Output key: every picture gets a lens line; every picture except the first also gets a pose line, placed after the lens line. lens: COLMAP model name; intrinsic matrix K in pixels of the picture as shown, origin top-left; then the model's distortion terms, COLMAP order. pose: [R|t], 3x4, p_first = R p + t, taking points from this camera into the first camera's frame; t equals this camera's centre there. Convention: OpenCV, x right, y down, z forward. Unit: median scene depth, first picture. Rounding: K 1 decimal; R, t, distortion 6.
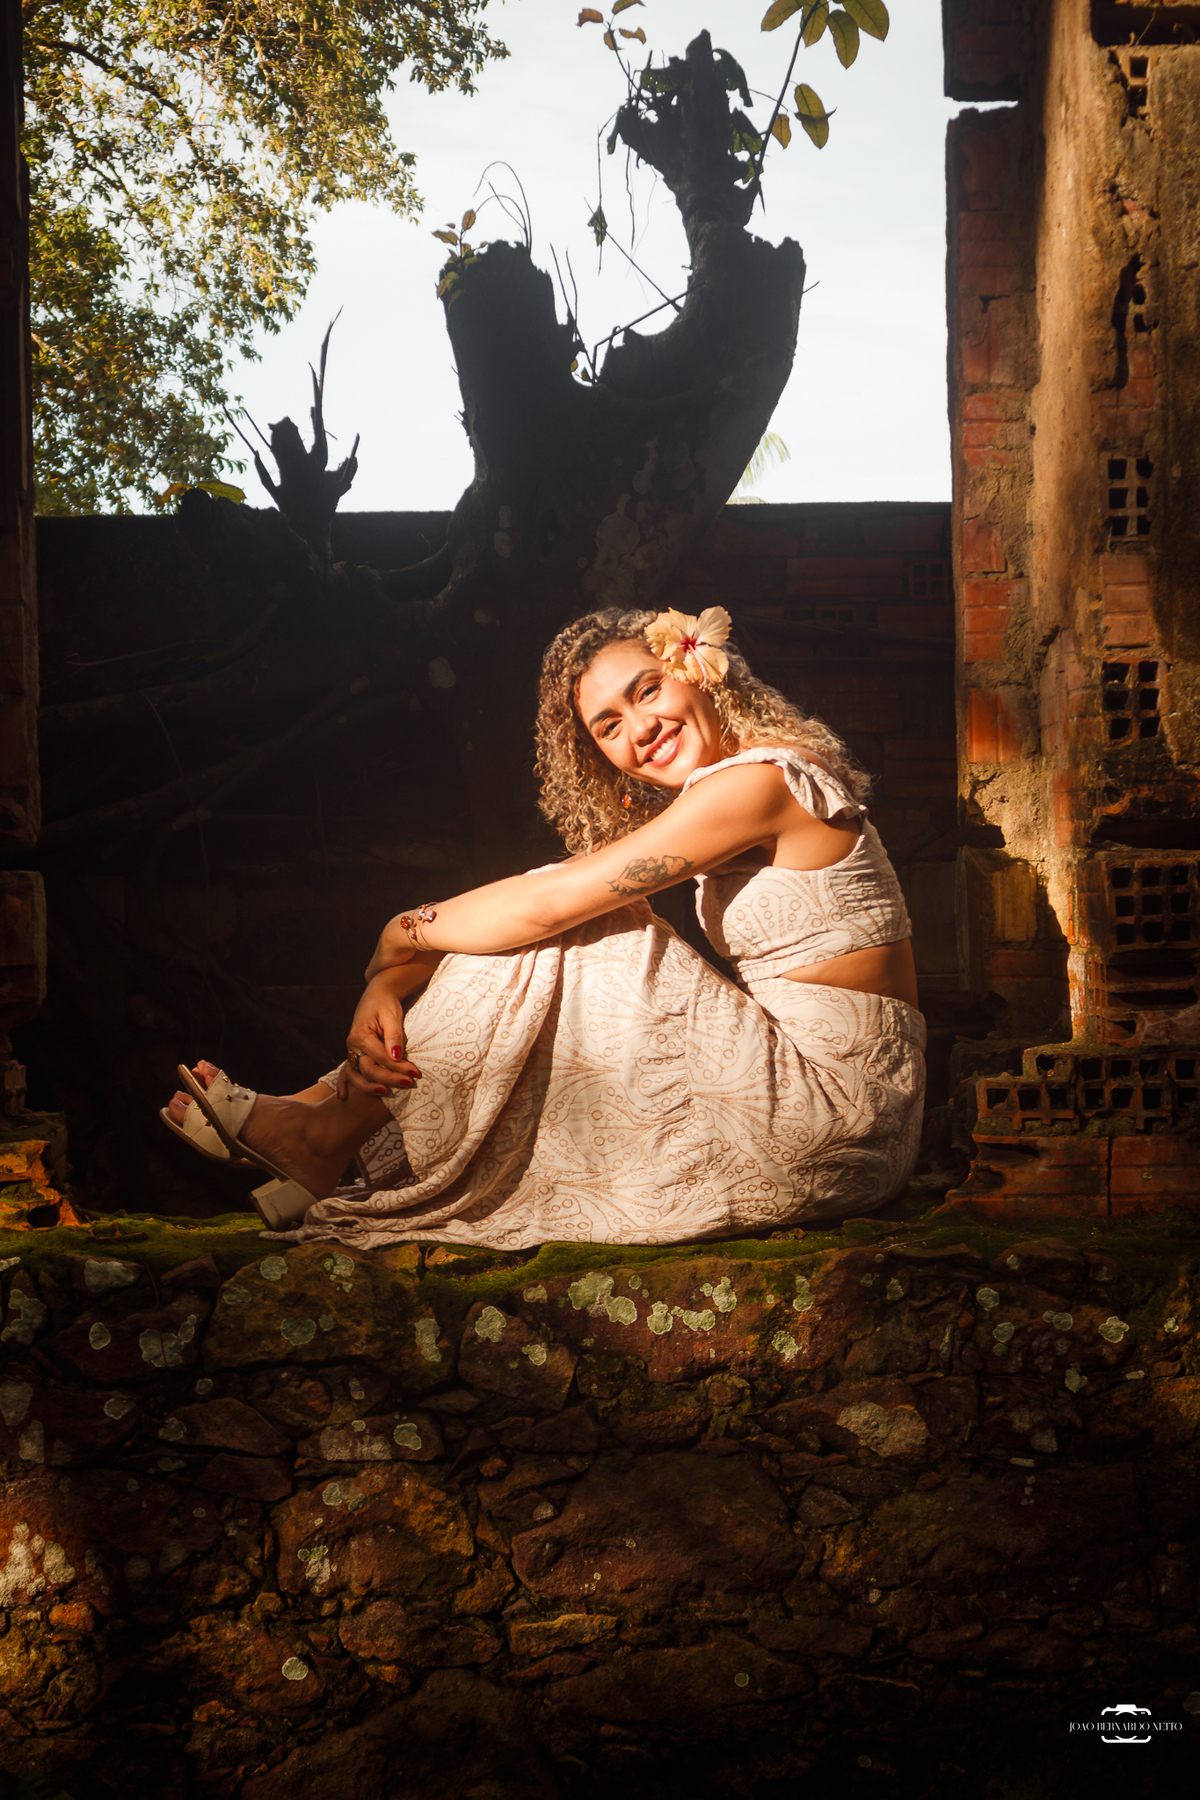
lens RADIAL K [[3815.2, 0, 600.0], [0, 3815.2, 900.0], [0, 0, 1]] dist [-0.012955, 0.403867]
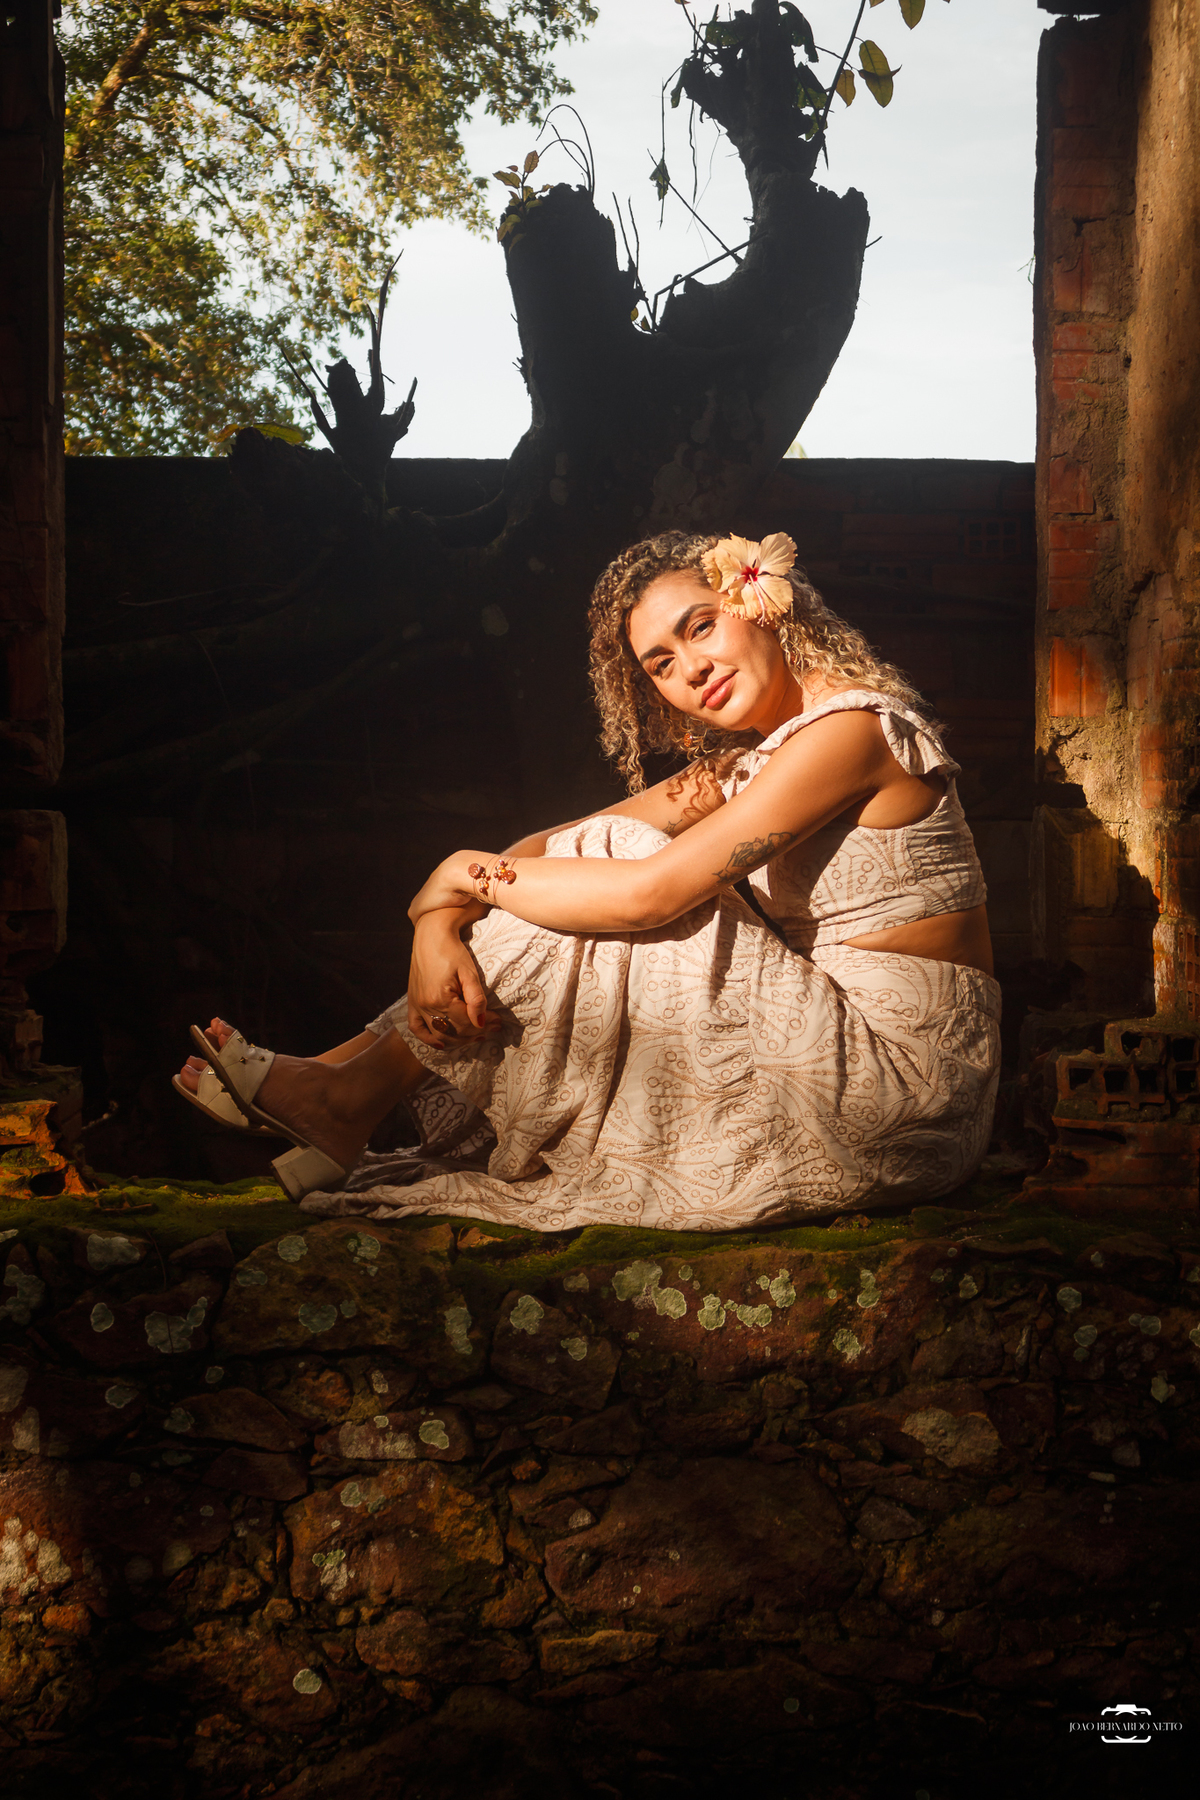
lens RADIAL K [[2121.3, 0, 600.0], [0, 2121.3, 900.0], [0, 0, 1]] dist [-0.006554, -0.001175]
pose [[0.999752, 0.021960, -0.003638, -0.011072], [-0.021845, 0.999337, 0.029135, -0.003655], [0.004276, -0.029049, 0.999569, 0.476048]]
